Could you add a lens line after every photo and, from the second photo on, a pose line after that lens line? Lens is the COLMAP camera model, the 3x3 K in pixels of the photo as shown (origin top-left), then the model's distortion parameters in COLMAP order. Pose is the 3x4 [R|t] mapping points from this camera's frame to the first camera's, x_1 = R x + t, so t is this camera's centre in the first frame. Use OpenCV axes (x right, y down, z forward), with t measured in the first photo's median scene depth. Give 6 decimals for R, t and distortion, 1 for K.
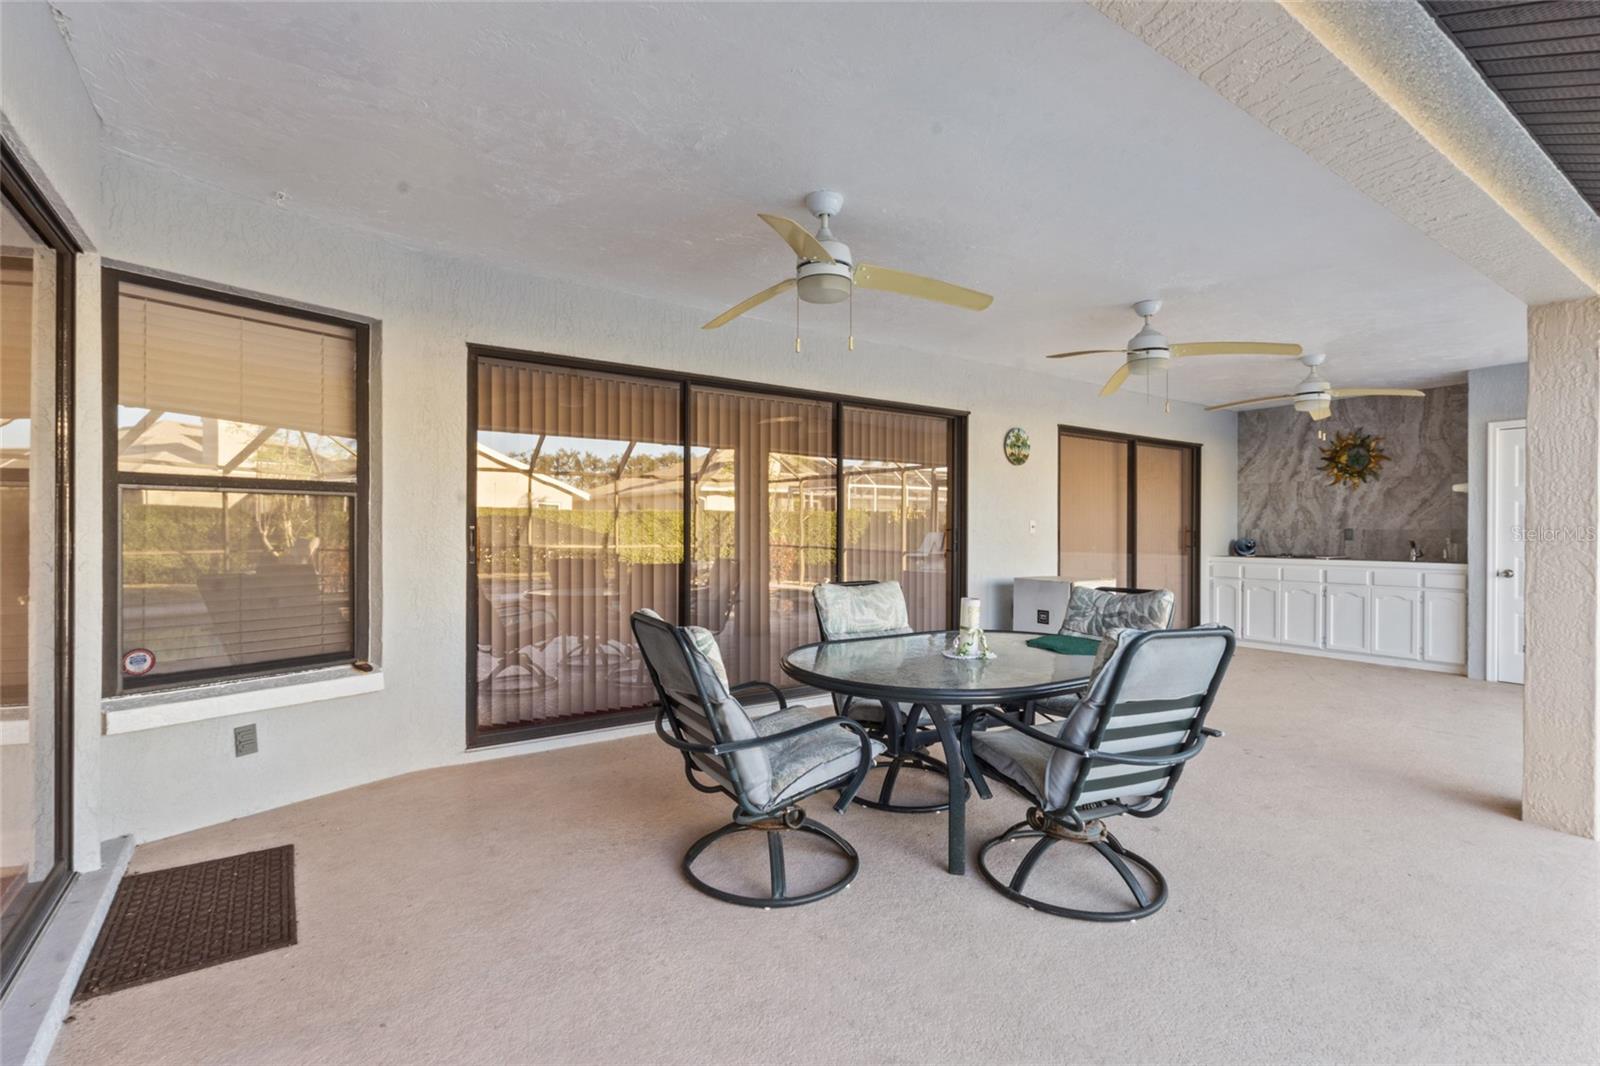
lens RADIAL K [[735.3, 0, 800.0], [0, 735.3, 533.0], [0, 0, 1]] dist [0.001048, 0.000689]
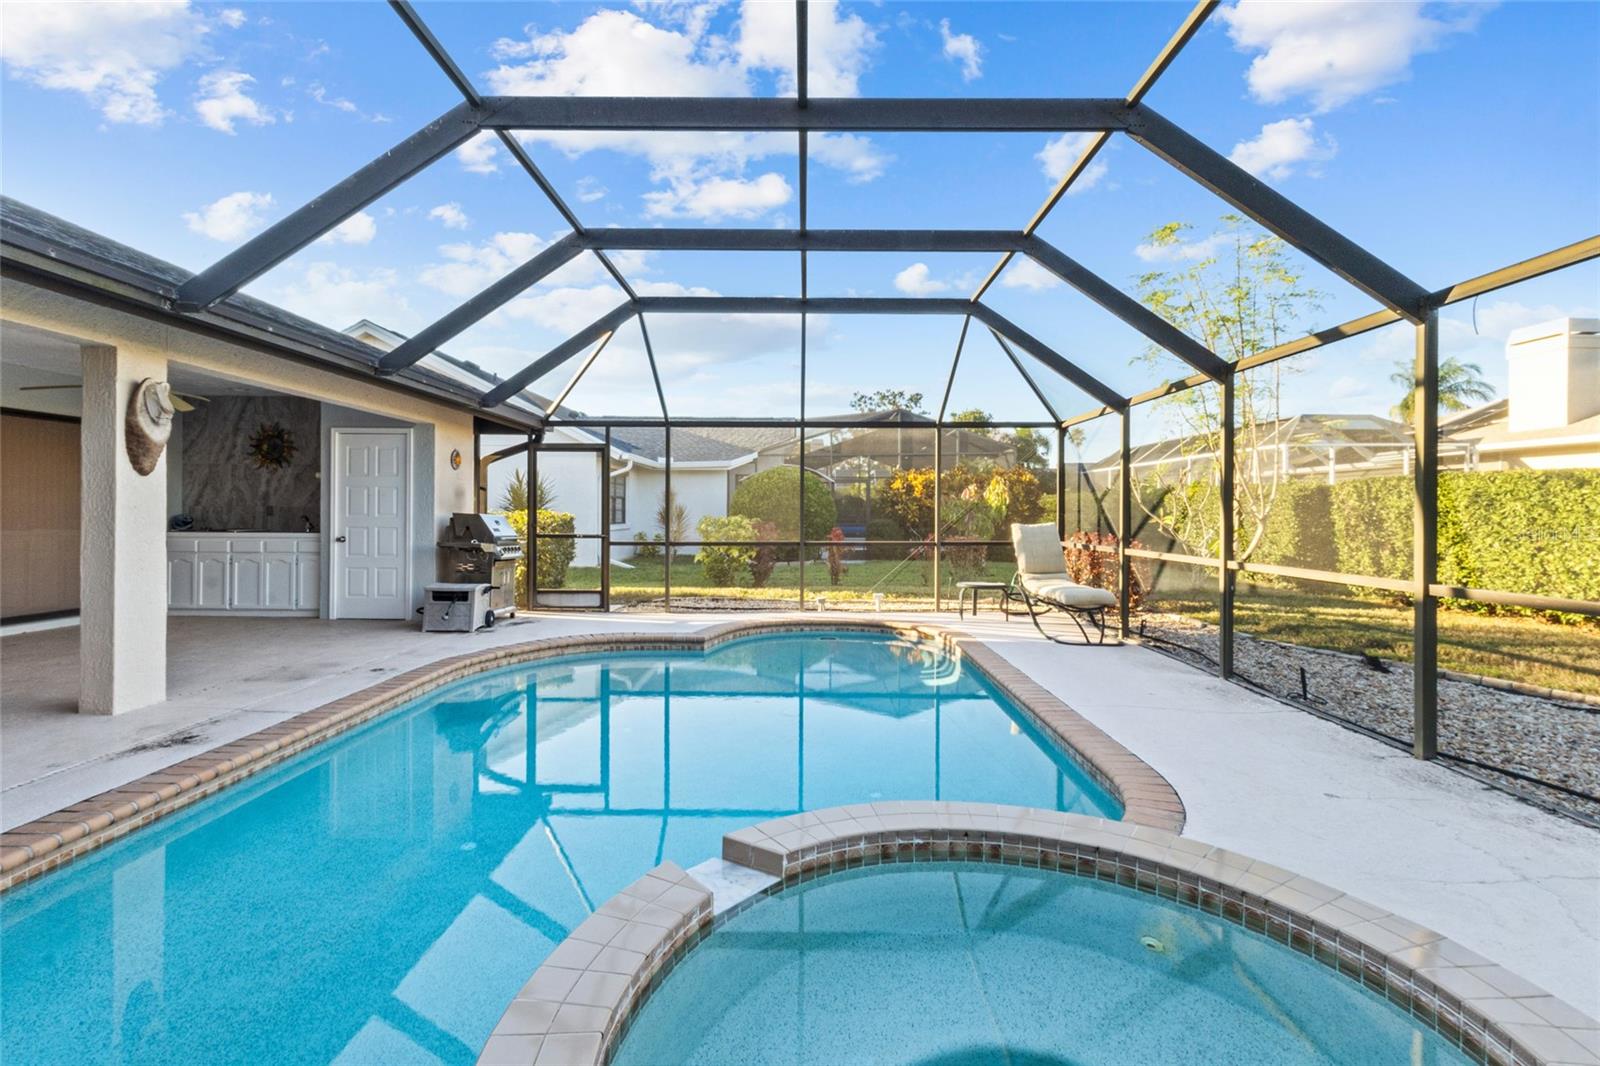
lens RADIAL K [[745.9, 0, 801.1], [0, 745.9, 508.6], [0, 0, 1]] dist [-0.000521, 0.000145]
pose [[0.578083, 0.004221, 0.815967, 0.260853], [-0.000920, 0.999989, -0.004521, 0.002923], [-0.815978, 0.001863, 0.578080, -0.398652]]
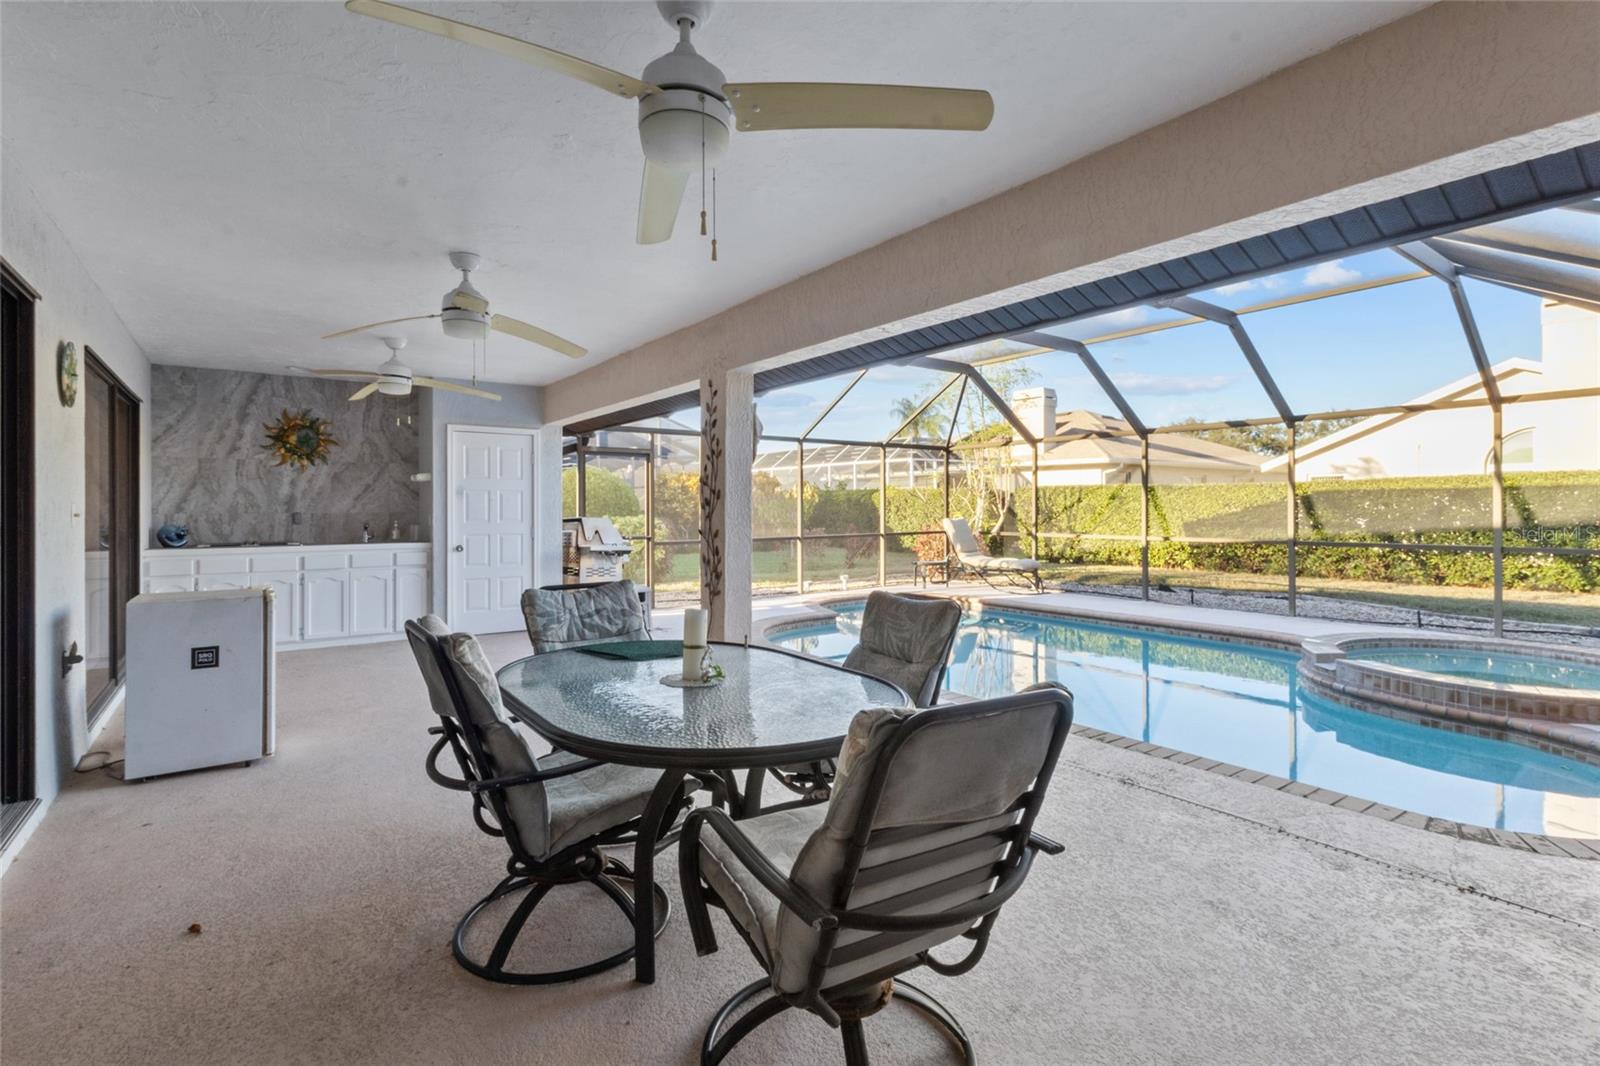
lens RADIAL K [[742.9, 0, 799.3], [0, 742.9, 508.5], [0, 0, 1]] dist [0.003746, 0.000802]
pose [[-0.021039, -0.003503, 0.999773, -0.239995], [0.007150, 0.999968, 0.003654, -0.009916], [-0.999753, 0.007226, -0.021014, 0.367824]]
